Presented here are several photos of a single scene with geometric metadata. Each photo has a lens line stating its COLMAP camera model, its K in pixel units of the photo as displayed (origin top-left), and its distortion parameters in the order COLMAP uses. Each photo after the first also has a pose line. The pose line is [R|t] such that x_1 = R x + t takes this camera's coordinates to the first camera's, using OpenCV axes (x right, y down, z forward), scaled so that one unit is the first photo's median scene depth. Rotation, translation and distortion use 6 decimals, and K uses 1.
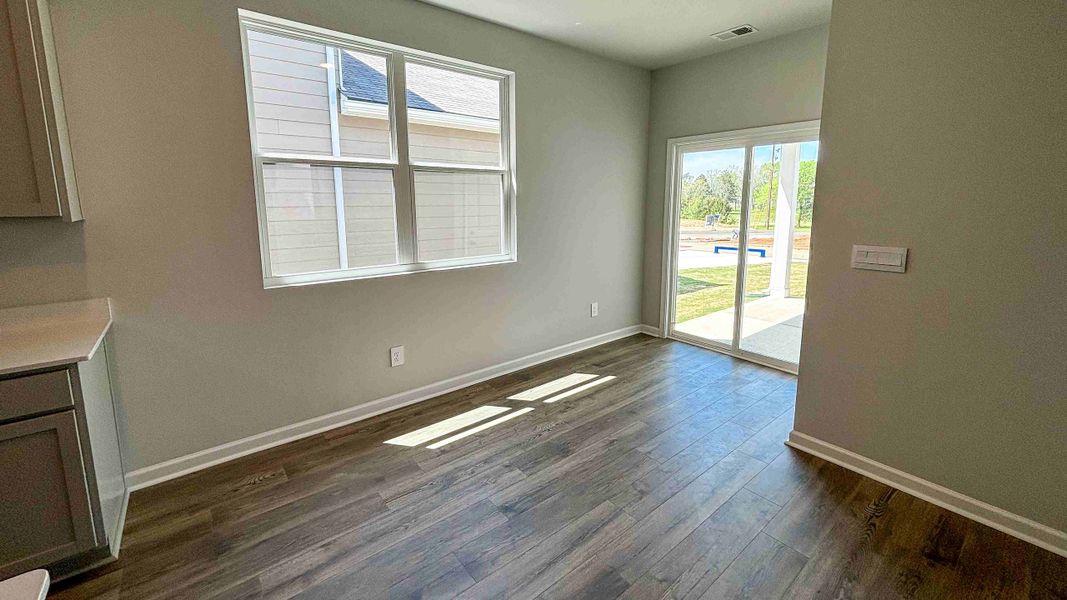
lens RADIAL K [[432.0, 0, 533.5], [0, 432.0, 258.5], [0, 0, 1]] dist [0.008159, -0.000235]
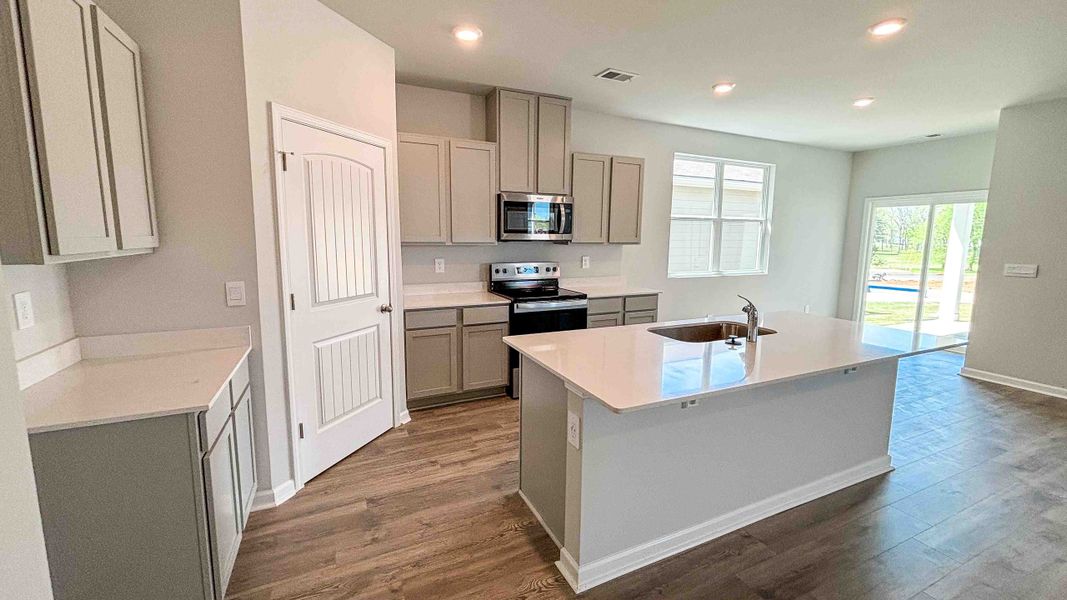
lens RADIAL K [[432.0, 0, 538.1], [0, 432.0, 290.6], [0, 0, 1]] dist [0.008159, -0.000235]
pose [[0.975019, 0.039000, -0.218671, -0.812635], [-0.041302, 0.999129, -0.005964, 0.177981], [0.218248, 0.014846, 0.975780, -1.269443]]
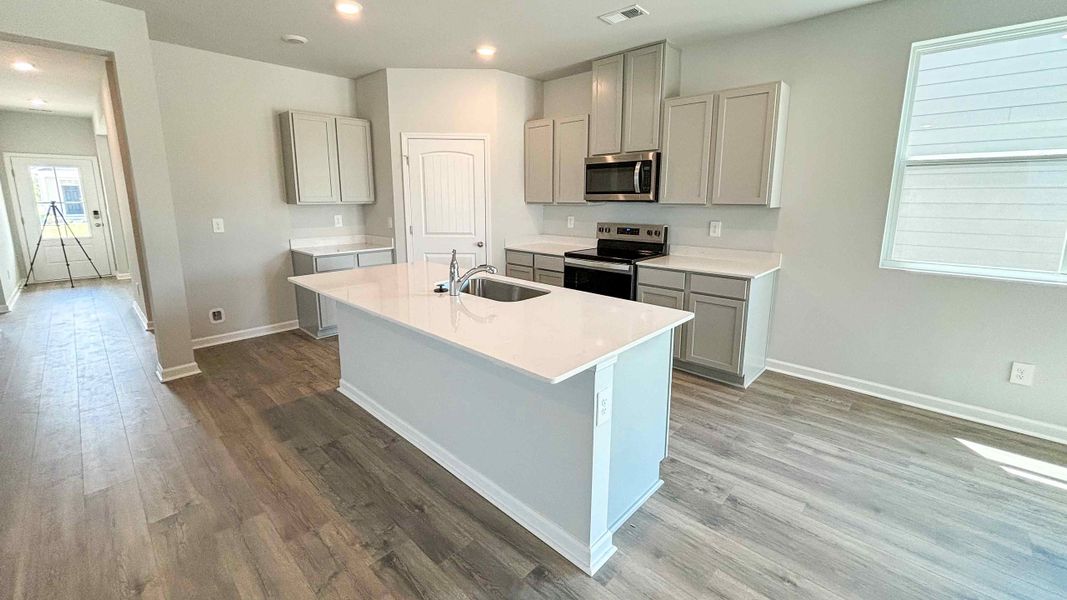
lens RADIAL K [[432.0, 0, 535.0], [0, 432.0, 272.8], [0, 0, 1]] dist [0.008159, -0.000235]
pose [[0.134437, 0.169924, -0.976244, 0.471169], [-0.139875, 0.978577, 0.151068, 0.036135], [0.981000, 0.116243, 0.155325, -0.164273]]
